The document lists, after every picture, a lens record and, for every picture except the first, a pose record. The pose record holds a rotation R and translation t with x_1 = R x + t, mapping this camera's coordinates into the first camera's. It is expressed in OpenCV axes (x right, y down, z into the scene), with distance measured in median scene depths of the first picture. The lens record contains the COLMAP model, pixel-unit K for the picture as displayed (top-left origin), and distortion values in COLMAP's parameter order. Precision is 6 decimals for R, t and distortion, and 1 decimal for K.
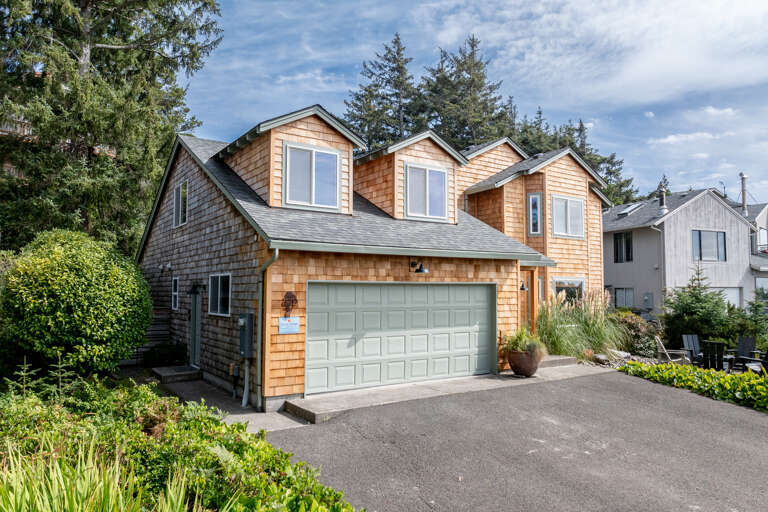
lens RADIAL K [[539.8, 0, 384.0], [0, 539.8, 256.0], [0, 0, 1]] dist [-0.007083, -0.001842]
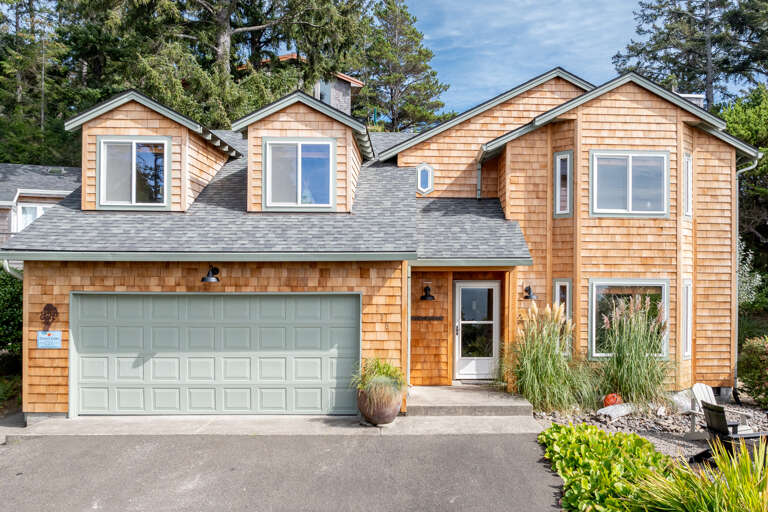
lens RADIAL K [[677.1, 0, 384.0], [0, 677.1, 270.7], [0, 0, 1]] dist [-0.031106, -0.002020]
pose [[0.850479, -0.005933, -0.525975, 0.784584], [0.031016, 0.998762, 0.038885, -0.015695], [0.525094, -0.049385, 0.849610, 0.268610]]
